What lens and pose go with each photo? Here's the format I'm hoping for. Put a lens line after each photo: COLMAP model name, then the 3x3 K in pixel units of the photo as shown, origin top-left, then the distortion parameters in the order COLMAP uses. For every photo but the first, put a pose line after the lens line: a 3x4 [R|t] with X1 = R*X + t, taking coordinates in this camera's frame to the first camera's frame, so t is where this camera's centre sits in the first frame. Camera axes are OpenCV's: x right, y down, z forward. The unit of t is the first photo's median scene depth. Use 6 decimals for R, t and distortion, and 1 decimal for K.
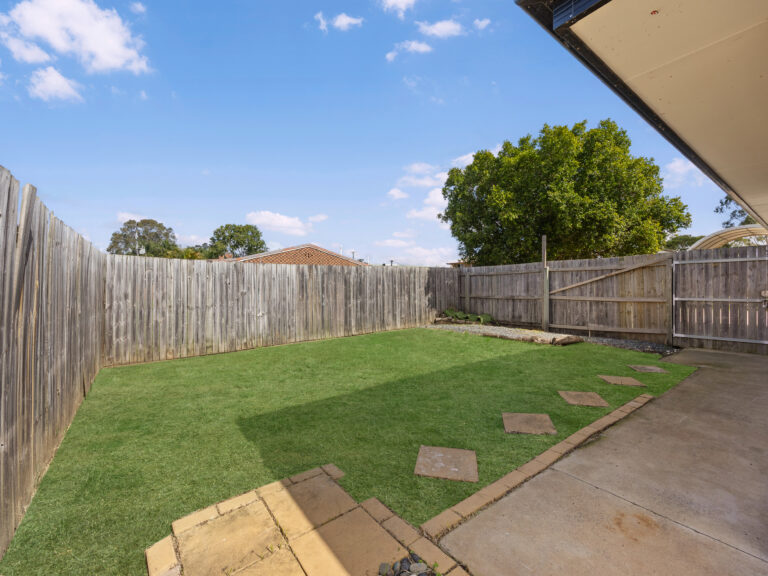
lens RADIAL K [[322.3, 0, 378.3], [0, 322.3, 287.1], [0, 0, 1]] dist [0.000000, 0.000077]
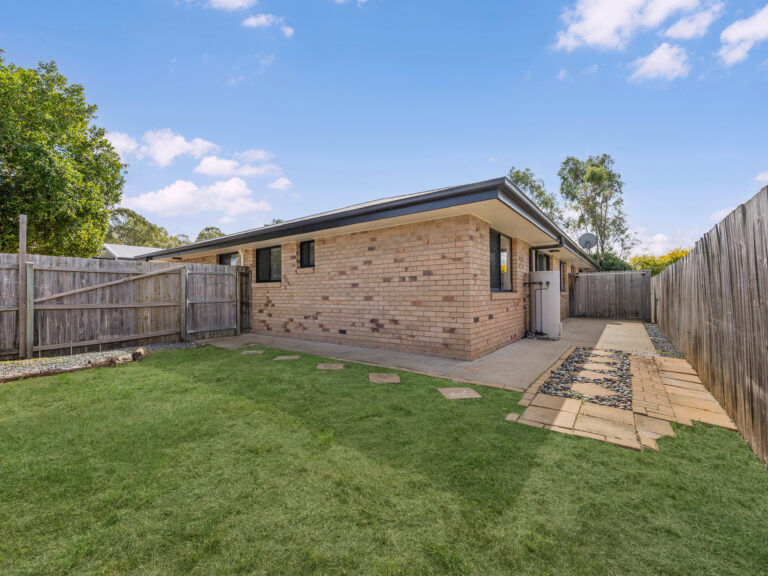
lens RADIAL K [[322.3, 0, 378.3], [0, 322.3, 287.1], [0, 0, 1]] dist [0.000000, 0.000077]
pose [[-0.291542, 0.024947, 0.956233, -0.377031], [0.010169, 0.999684, -0.022980, 0.013334], [-0.956504, 0.003024, -0.291704, 0.567288]]
